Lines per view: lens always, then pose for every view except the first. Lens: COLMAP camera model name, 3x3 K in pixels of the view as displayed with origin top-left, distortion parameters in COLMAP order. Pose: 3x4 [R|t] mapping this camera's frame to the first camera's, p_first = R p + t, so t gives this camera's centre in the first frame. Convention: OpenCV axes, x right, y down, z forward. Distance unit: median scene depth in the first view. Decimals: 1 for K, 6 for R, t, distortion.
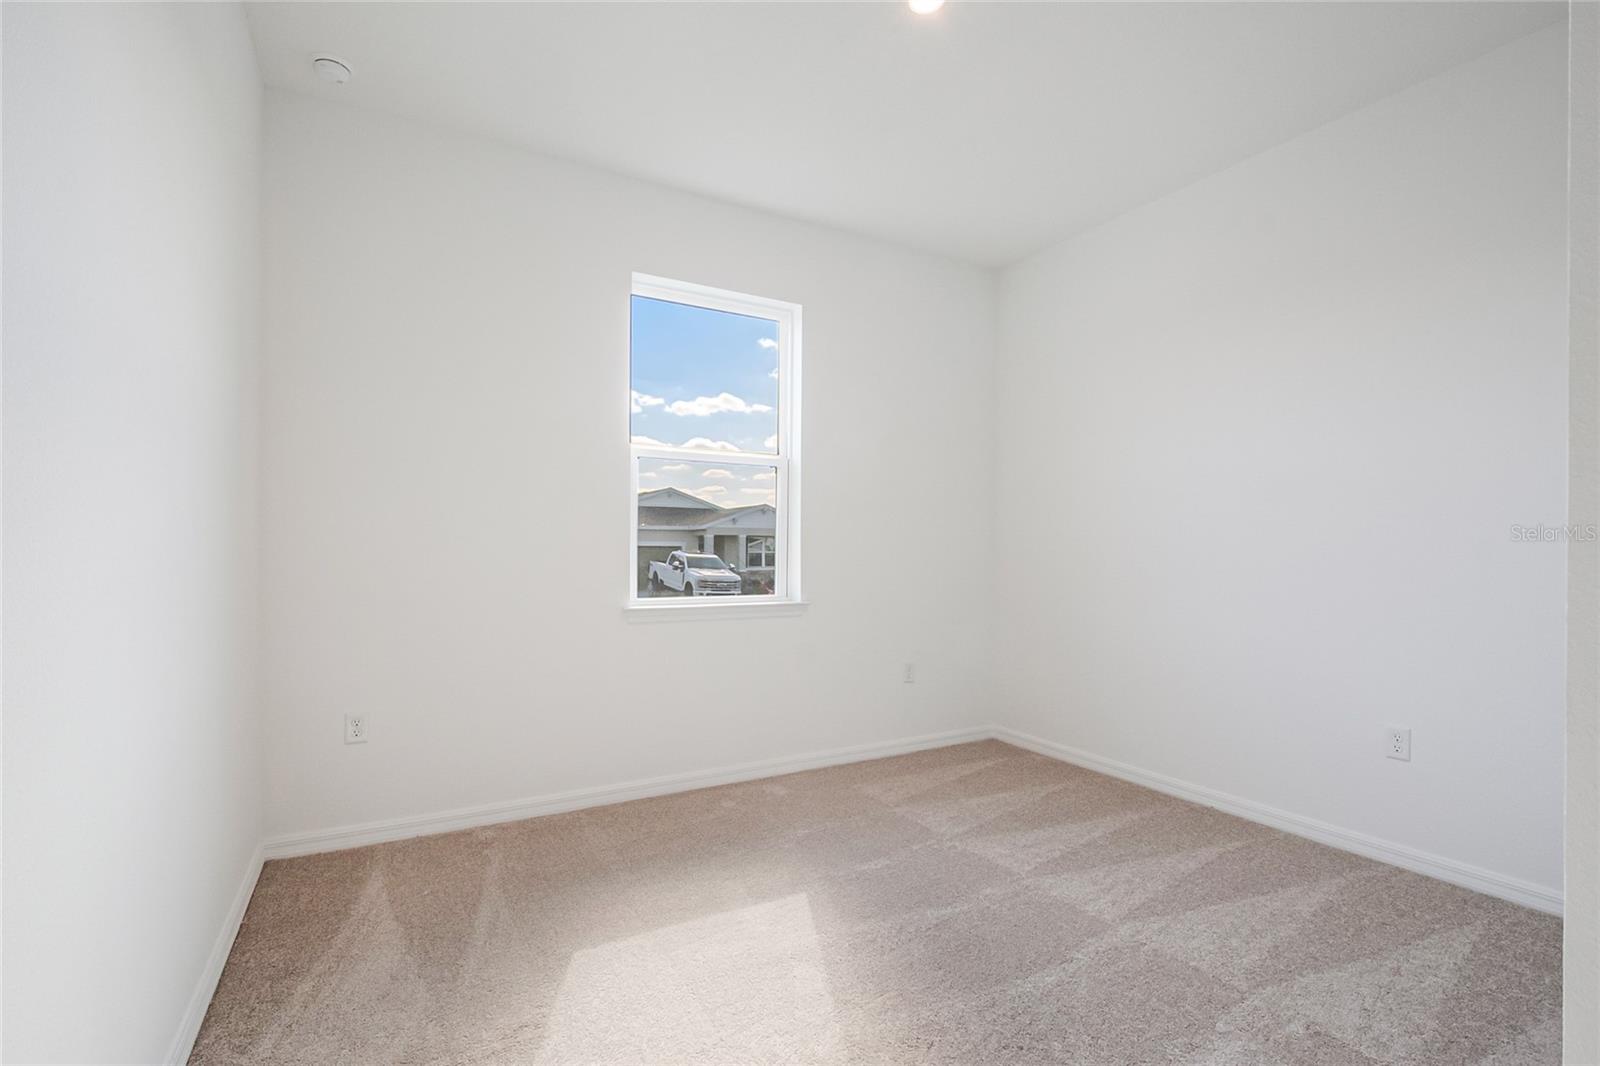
lens RADIAL K [[703.2, 0, 807.2], [0, 703.2, 546.5], [0, 0, 1]] dist [0.005209, -0.016453]
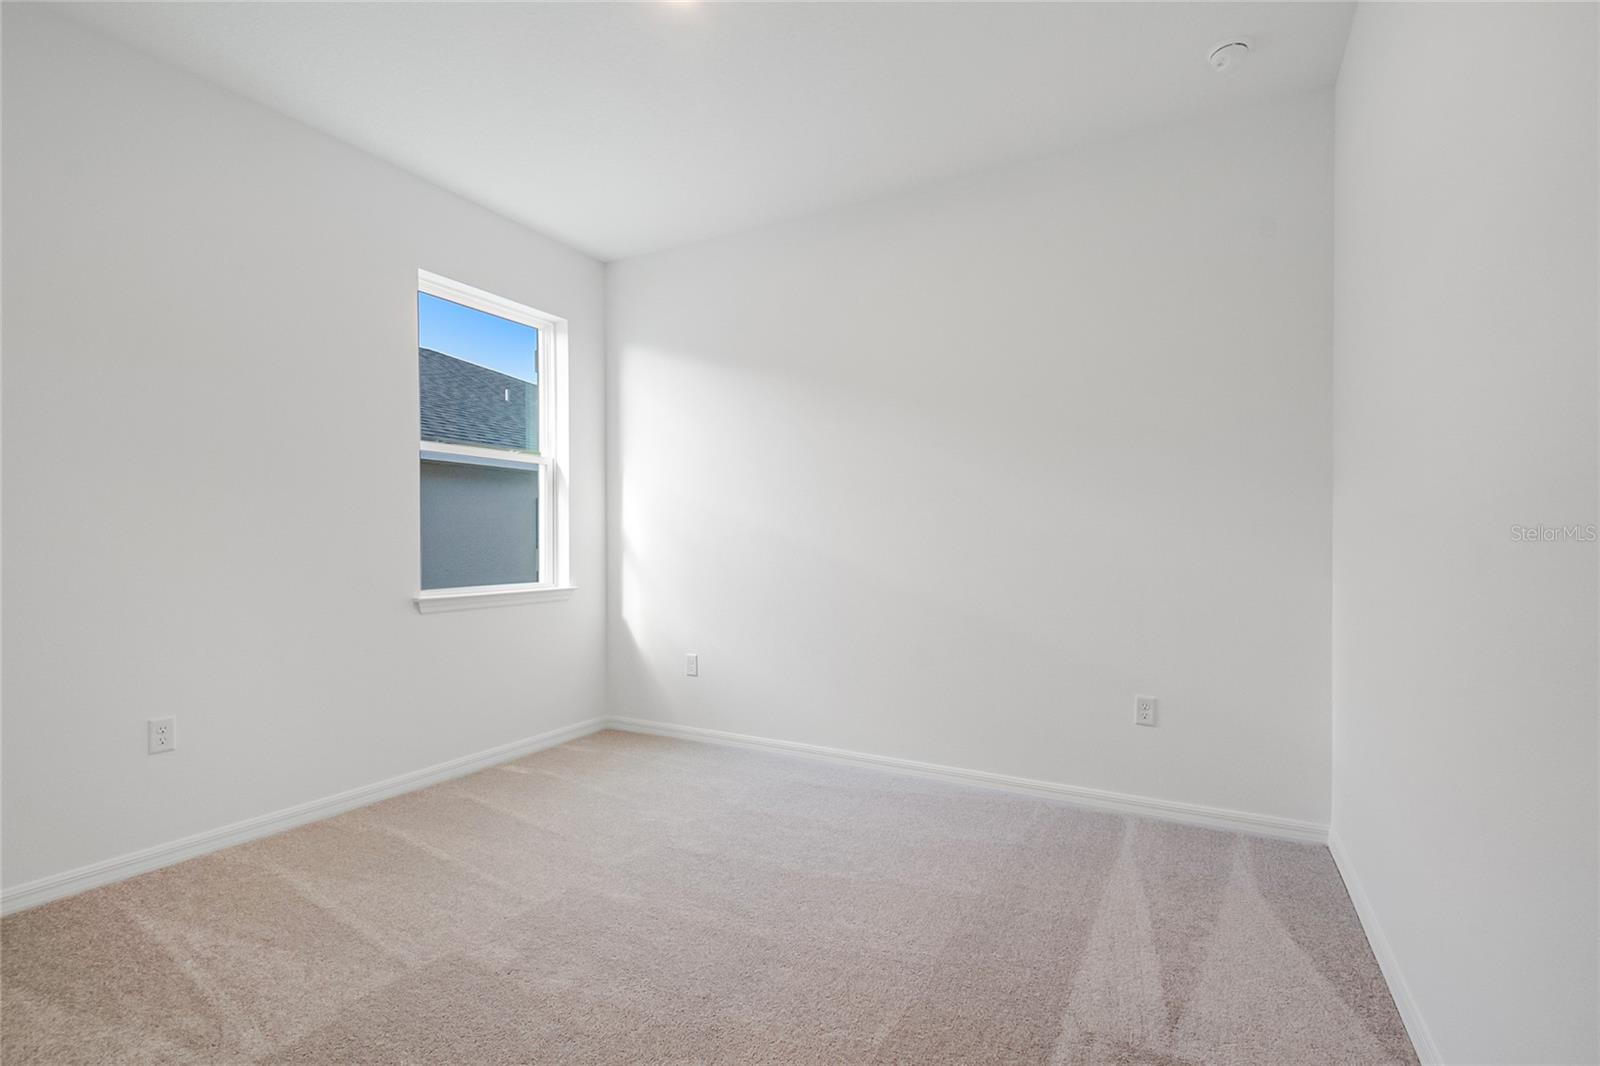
lens RADIAL K [[702.2, 0, 802.7], [0, 702.2, 527.6], [0, 0, 1]] dist [-0.000895, -0.014870]
pose [[0.861033, 0.006838, 0.508502, -0.276840], [0.000616, 0.999895, -0.014489, 0.000357], [-0.508548, 0.012789, 0.860939, -0.148897]]
